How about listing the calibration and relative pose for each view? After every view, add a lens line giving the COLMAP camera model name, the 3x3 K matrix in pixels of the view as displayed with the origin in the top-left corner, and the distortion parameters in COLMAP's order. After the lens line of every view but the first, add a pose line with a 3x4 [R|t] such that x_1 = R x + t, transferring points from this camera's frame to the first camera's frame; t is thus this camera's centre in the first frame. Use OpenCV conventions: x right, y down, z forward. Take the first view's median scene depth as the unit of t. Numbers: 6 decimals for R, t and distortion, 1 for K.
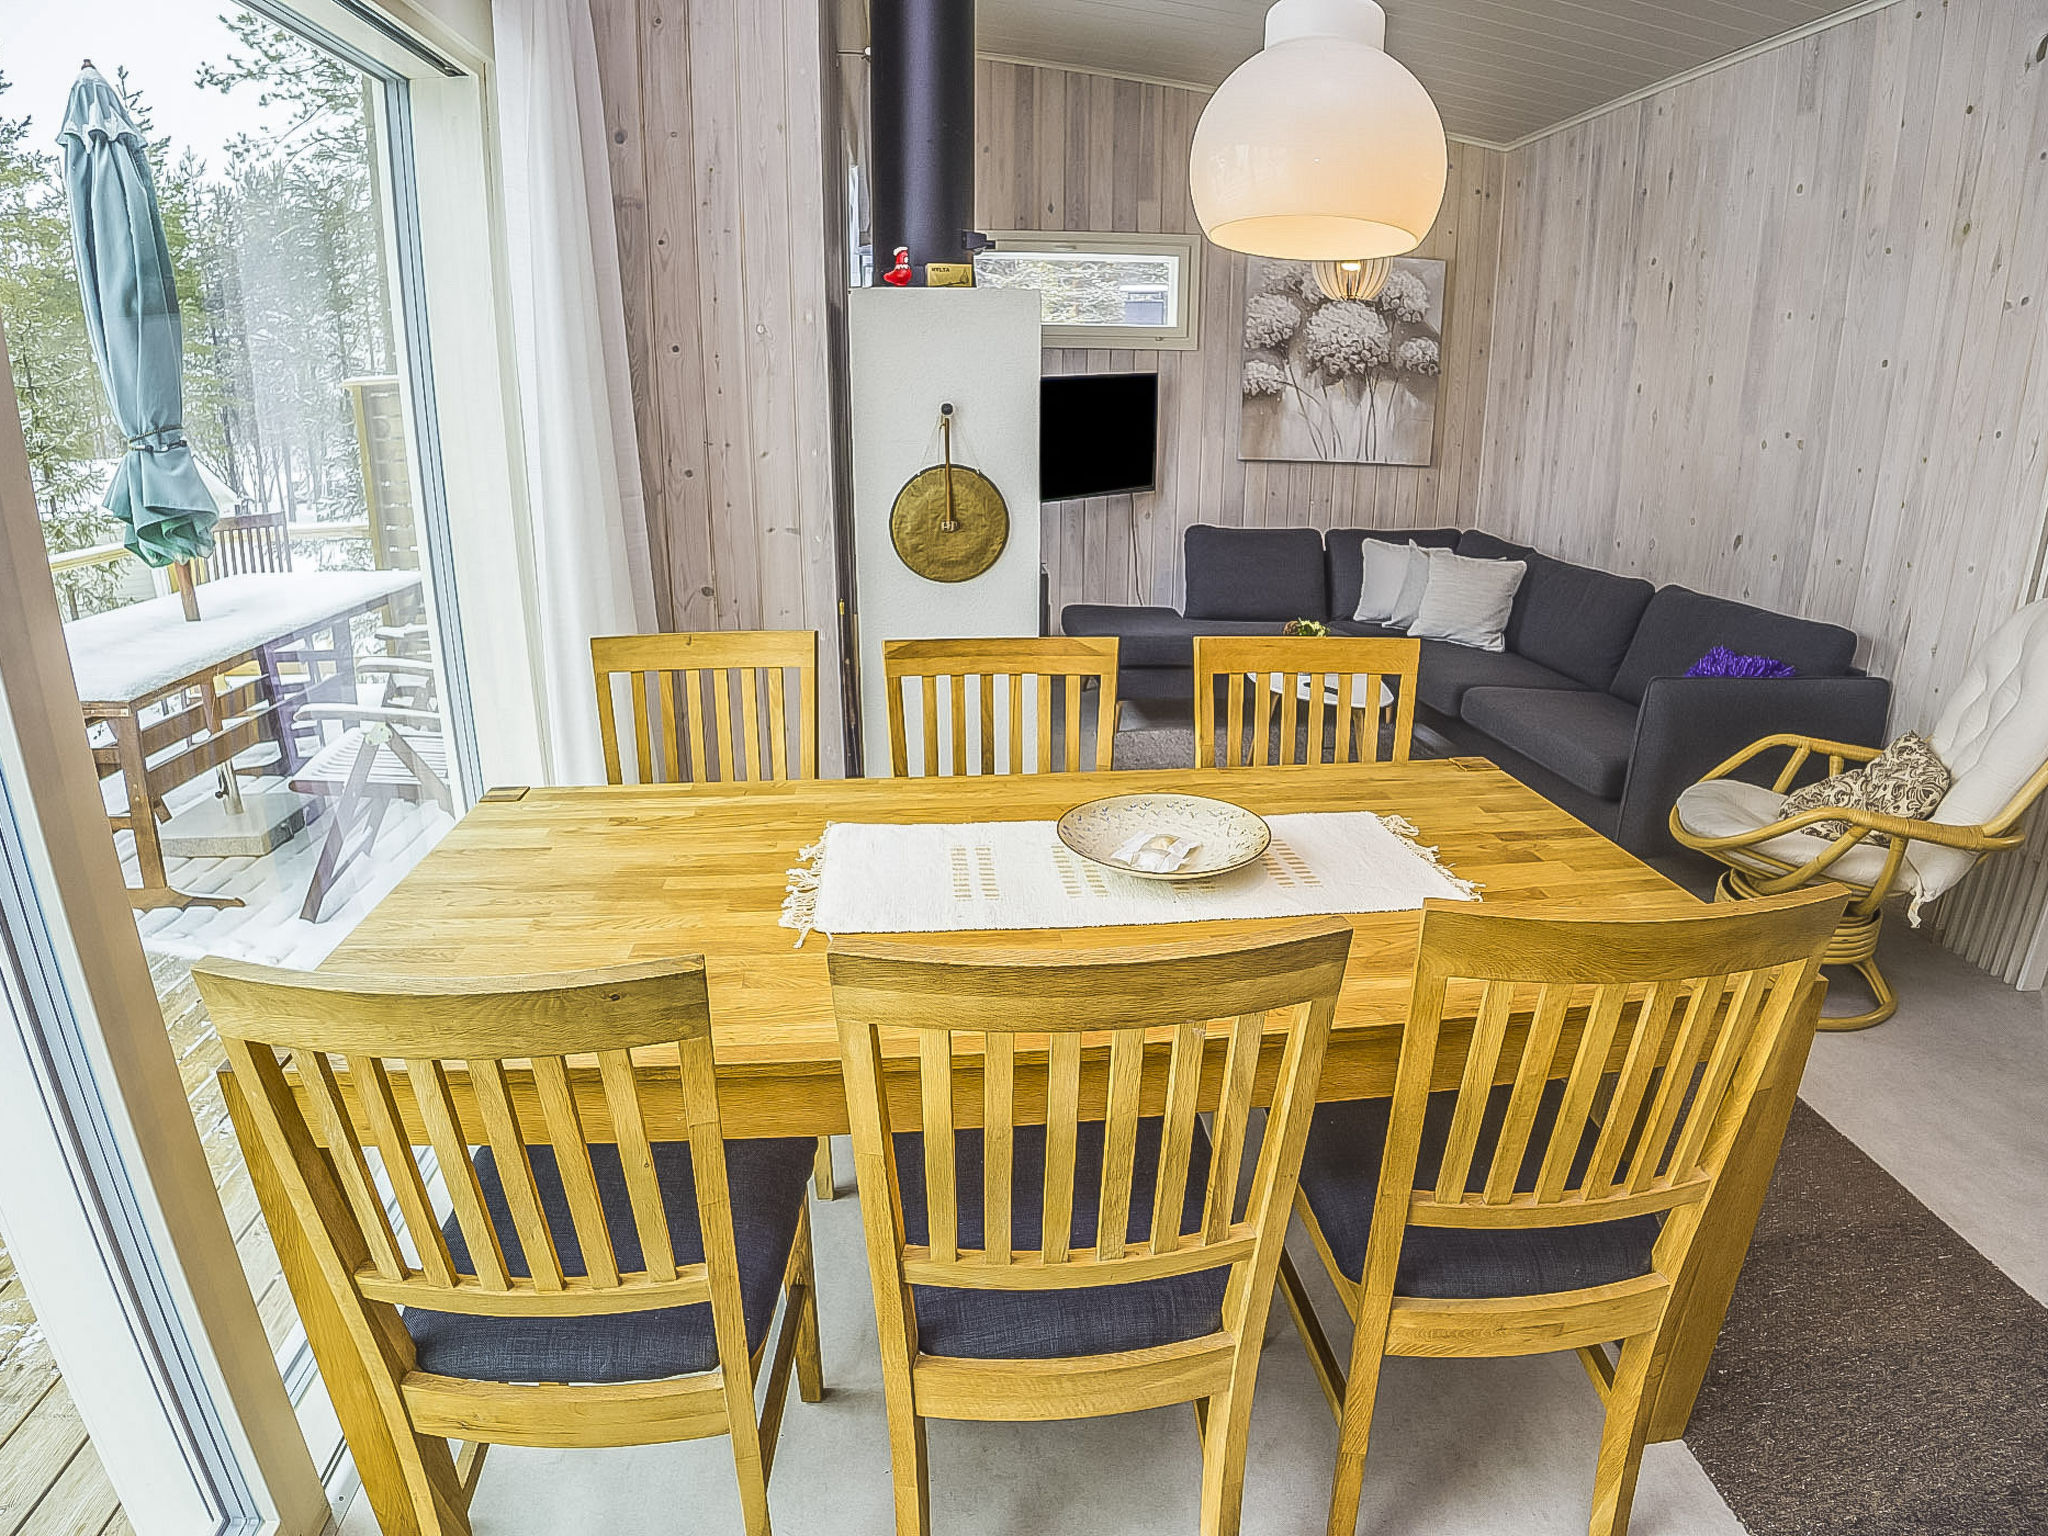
lens RADIAL K [[1130.0, 0, 1017.5], [0, 1130.0, 783.4], [0, 0, 1]] dist [-0.158905, 0.041609]
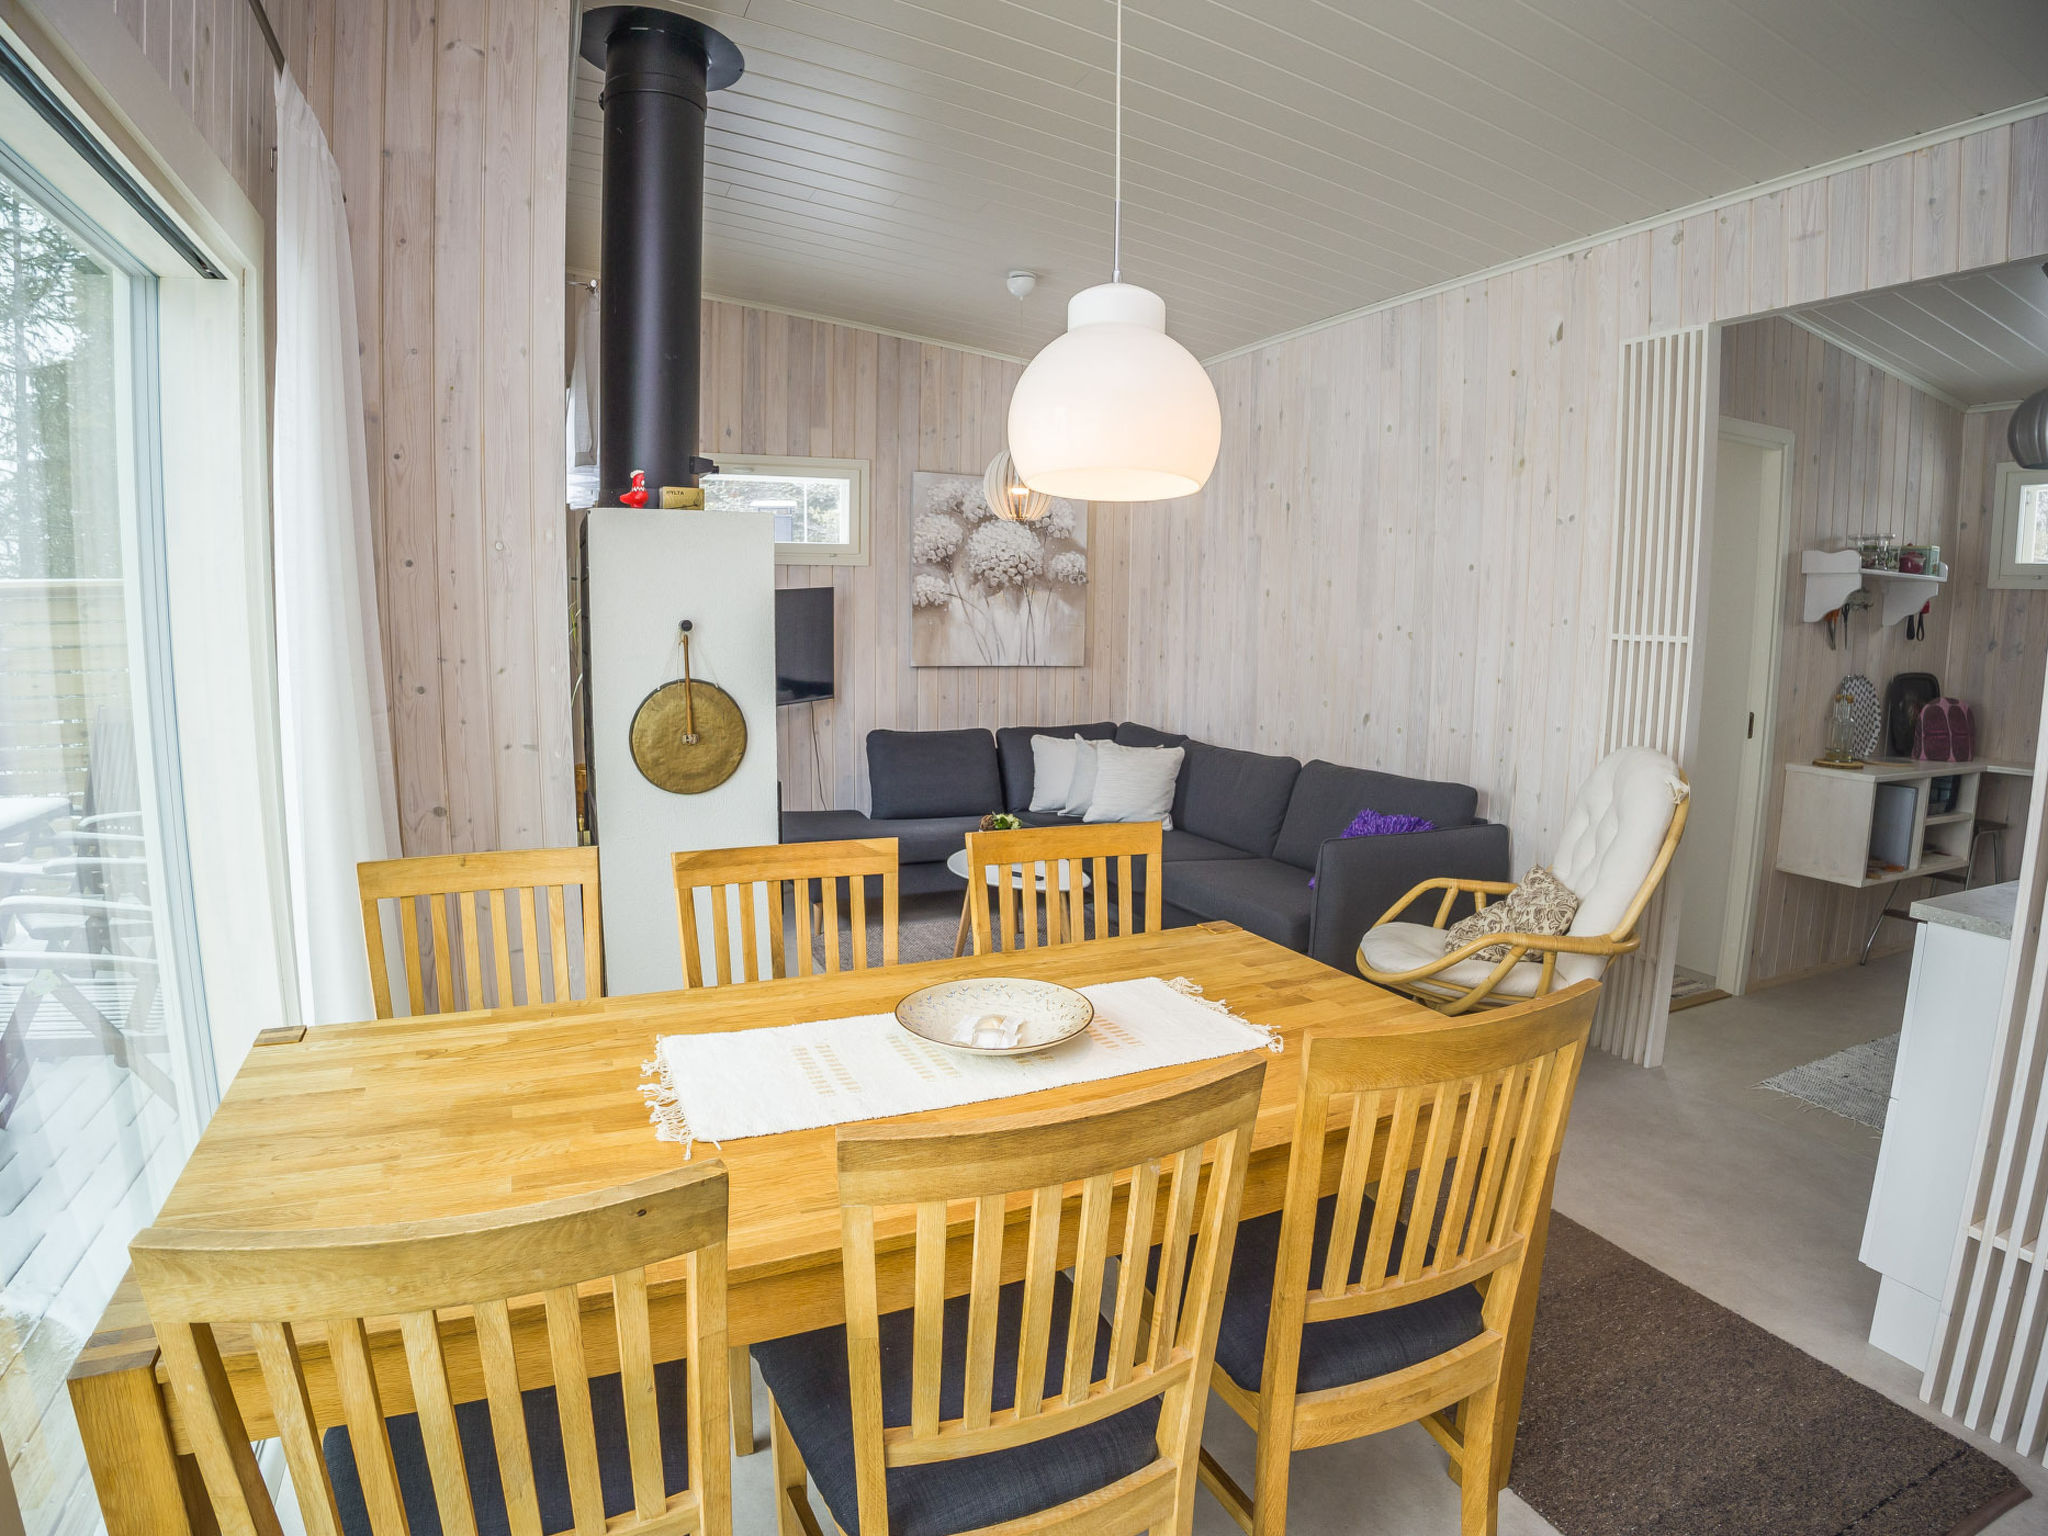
lens RADIAL K [[1130.0, 0, 1017.5], [0, 1130.0, 783.4], [0, 0, 1]] dist [-0.158905, 0.041609]
pose [[0.945808, -0.041281, 0.322092, -0.118367], [0.098000, 0.981925, -0.161923, 0.002956], [-0.309586, 0.184713, 0.932758, -0.029070]]
